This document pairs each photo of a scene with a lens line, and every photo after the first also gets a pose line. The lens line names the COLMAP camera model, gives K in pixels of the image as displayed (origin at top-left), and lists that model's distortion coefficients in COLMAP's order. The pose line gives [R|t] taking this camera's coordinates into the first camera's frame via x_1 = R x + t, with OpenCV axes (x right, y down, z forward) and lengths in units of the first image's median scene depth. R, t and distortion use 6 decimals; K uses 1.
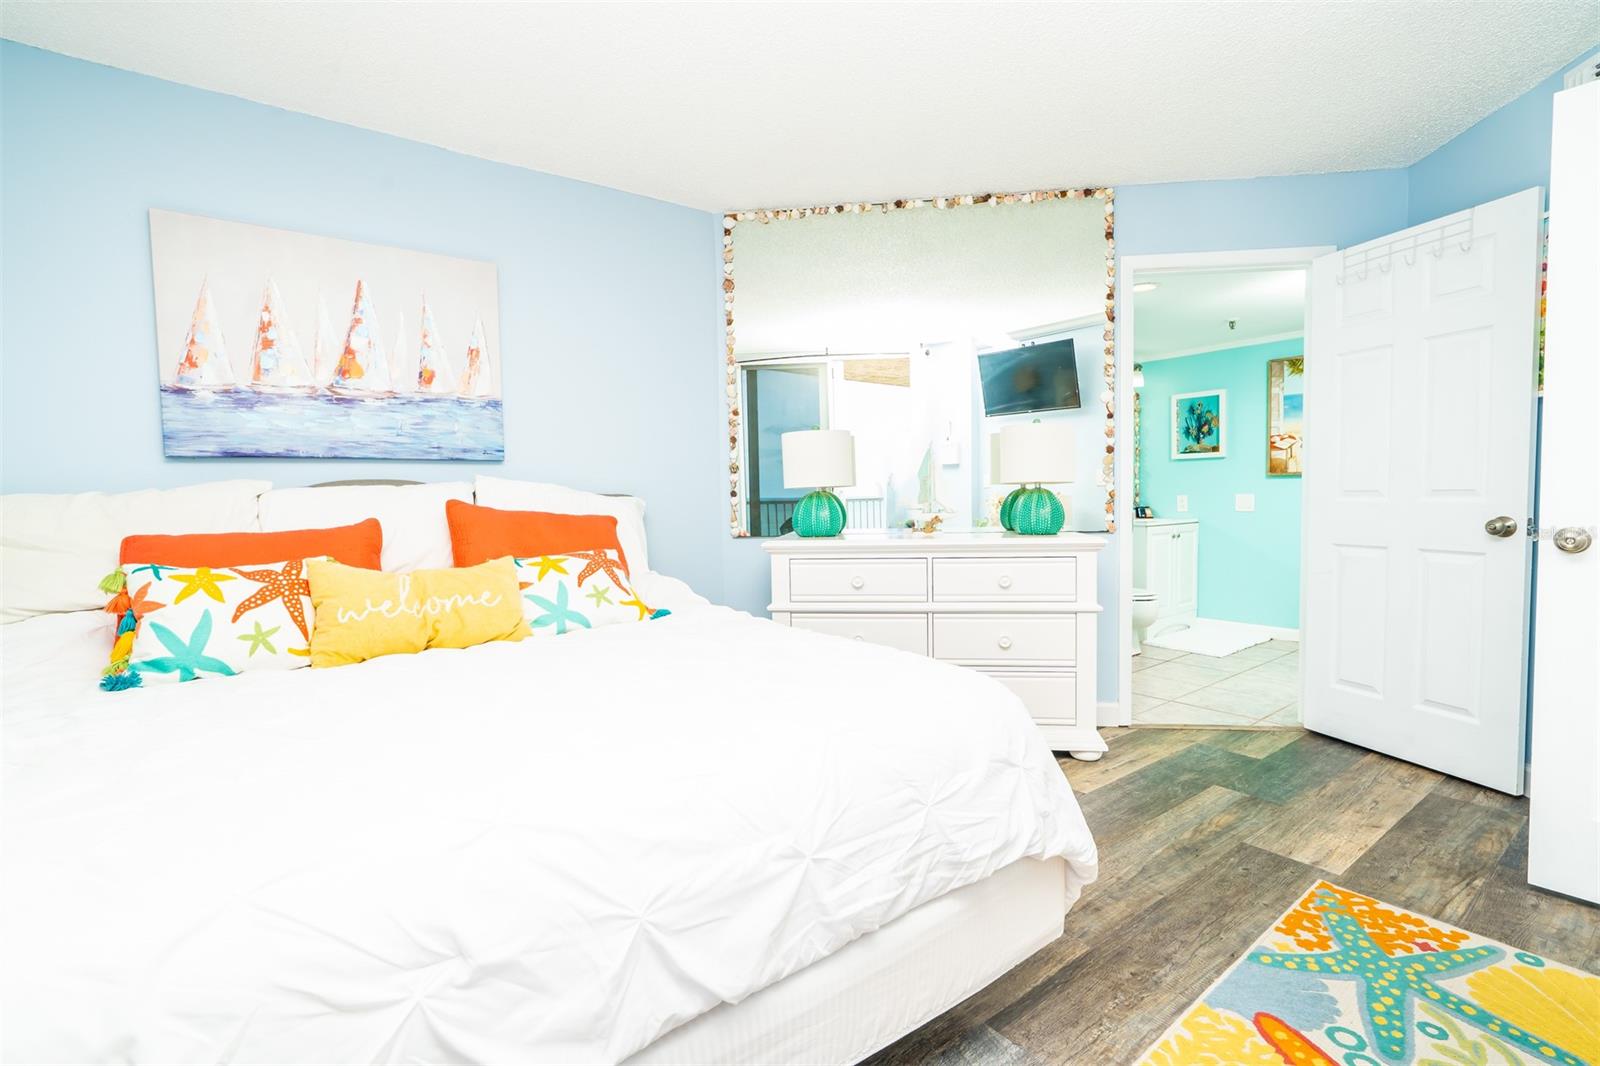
lens RADIAL K [[723.3, 0, 804.5], [0, 723.3, 531.3], [0, 0, 1]] dist [-0.016496, 0.007198]
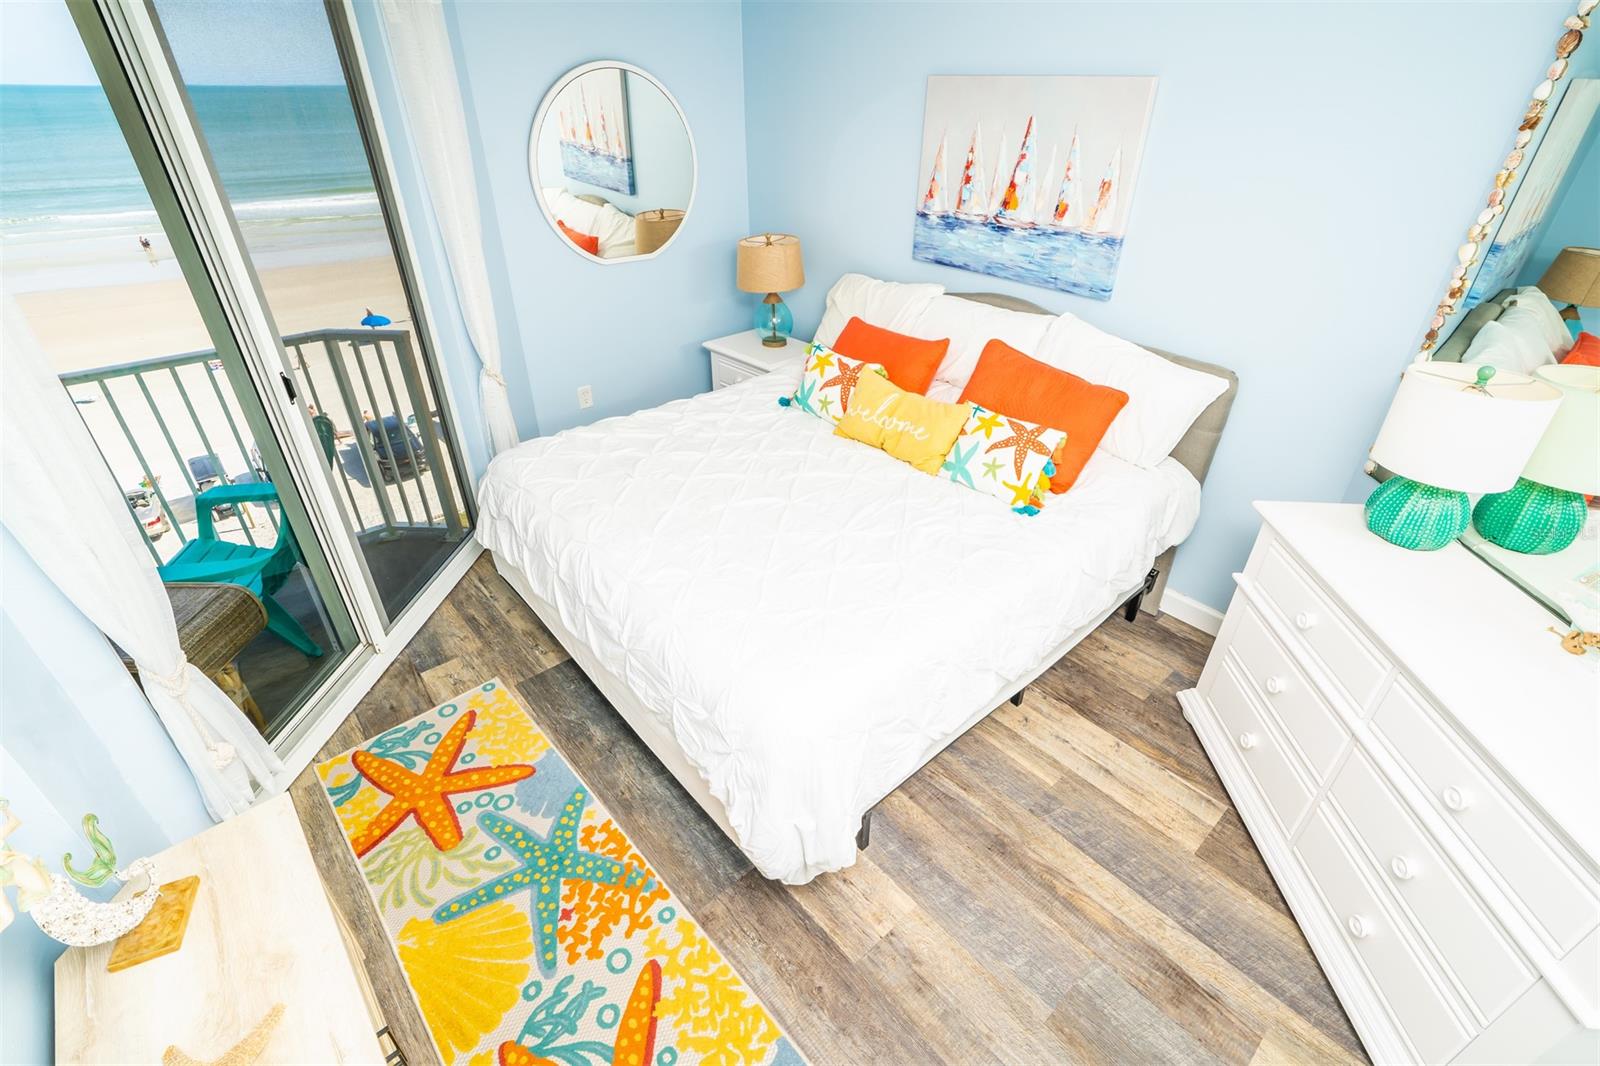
lens RADIAL K [[723.3, 0, 804.5], [0, 723.3, 531.3], [0, 0, 1]] dist [-0.016496, 0.007198]
pose [[0.078909, 0.544846, -0.834815, 0.653016], [-0.062337, 0.838484, 0.541349, -0.397293], [0.994931, 0.009323, 0.100128, 0.547602]]
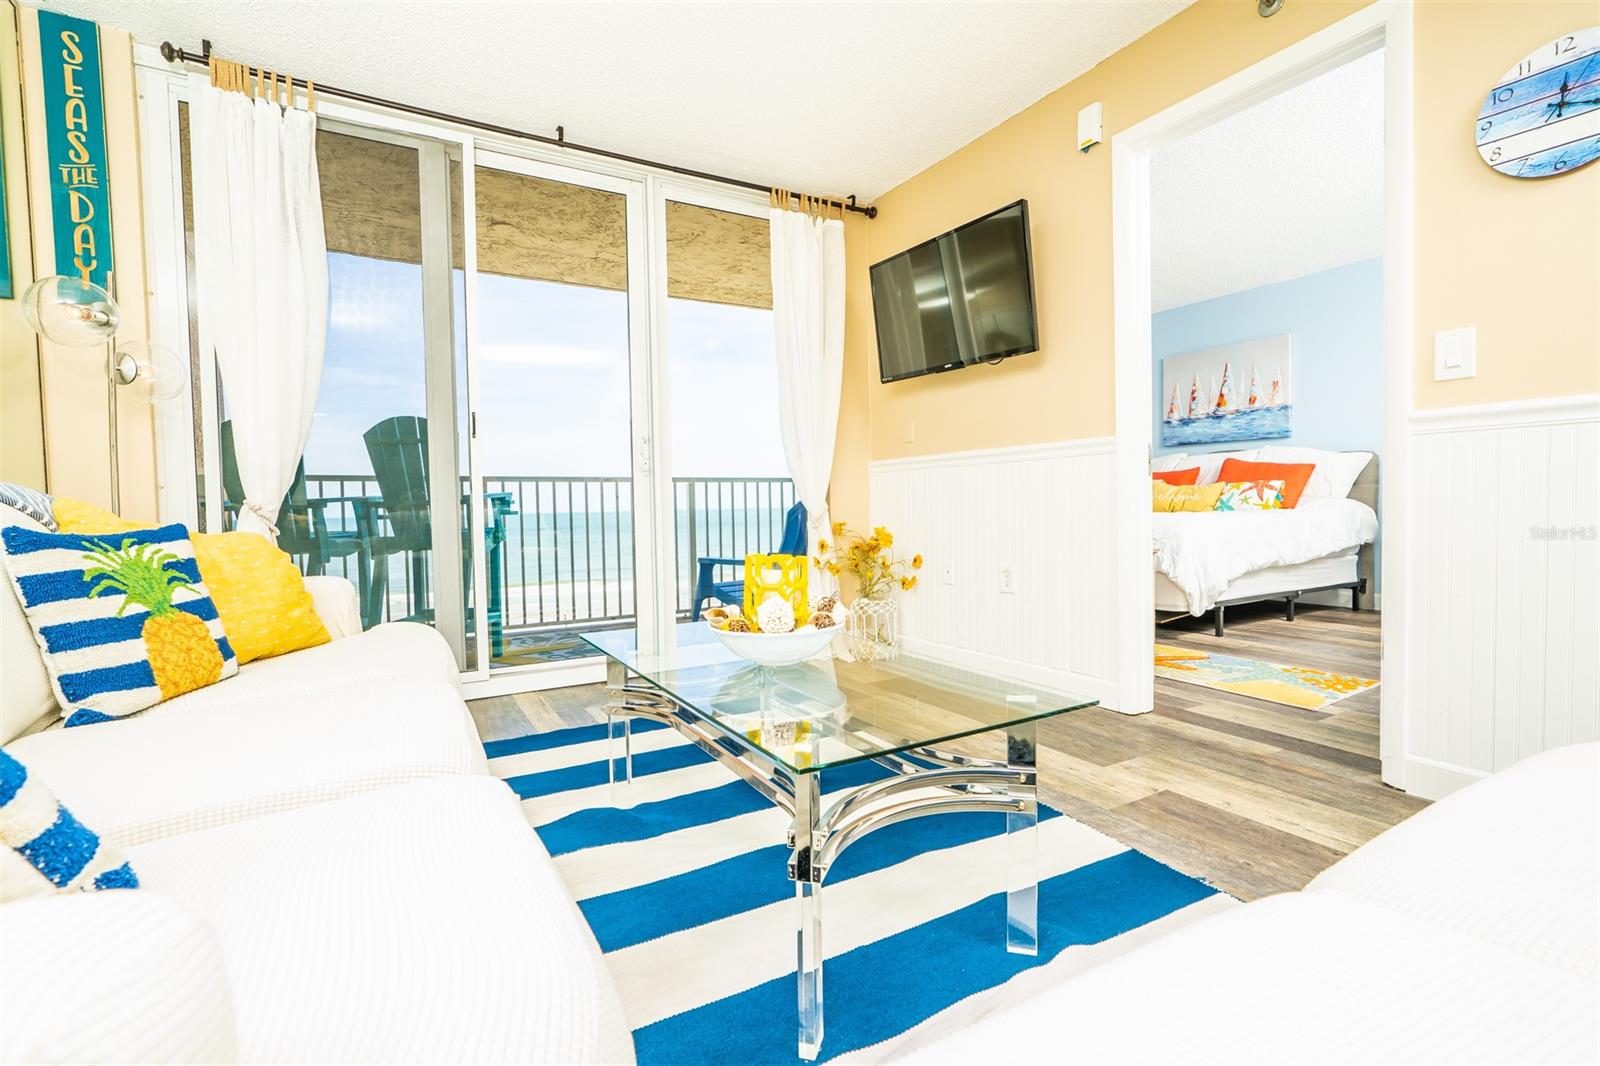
lens RADIAL K [[723.3, 0, 804.5], [0, 723.3, 531.3], [0, 0, 1]] dist [-0.016496, 0.007198]
pose [[-0.113071, 0.060180, -0.991763, 1.857167], [-0.030175, 0.997496, 0.063968, 0.079197], [0.993129, 0.037159, -0.110971, -0.060154]]
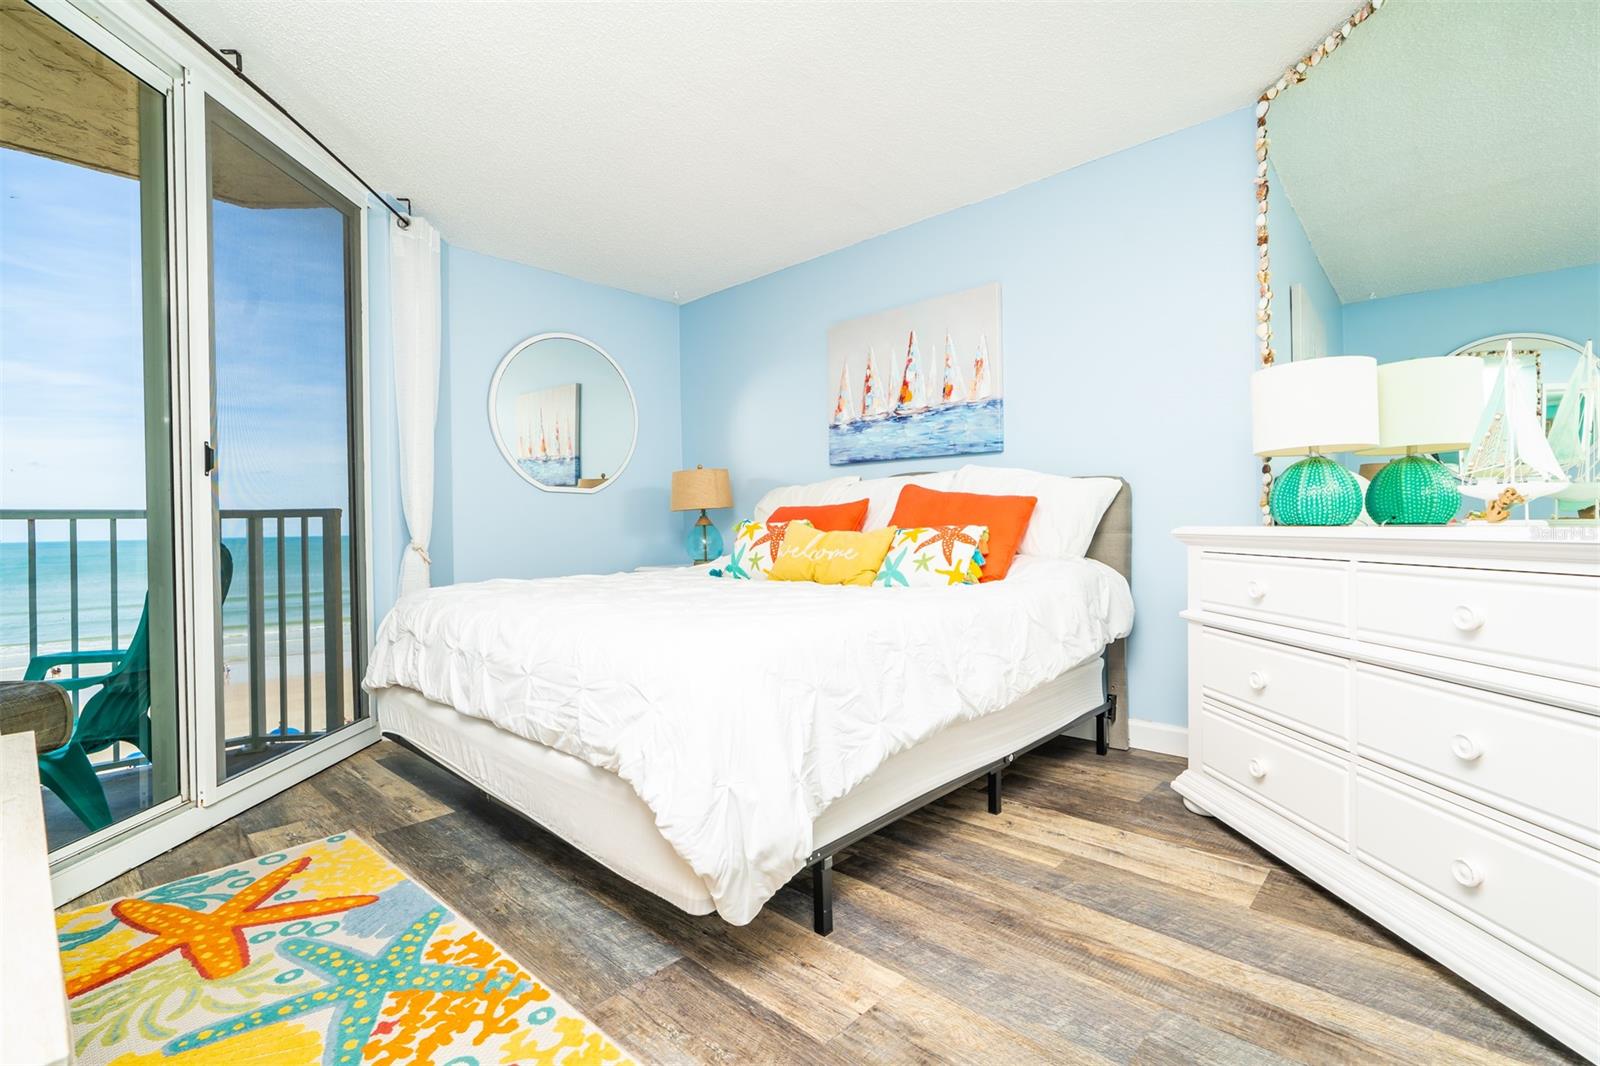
lens RADIAL K [[723.3, 0, 804.5], [0, 723.3, 531.3], [0, 0, 1]] dist [-0.016496, 0.007198]
pose [[0.176983, 0.025925, -0.983872, 0.757829], [-0.041201, 0.998972, 0.018912, 0.024376], [0.983351, 0.037189, 0.177869, 0.563300]]
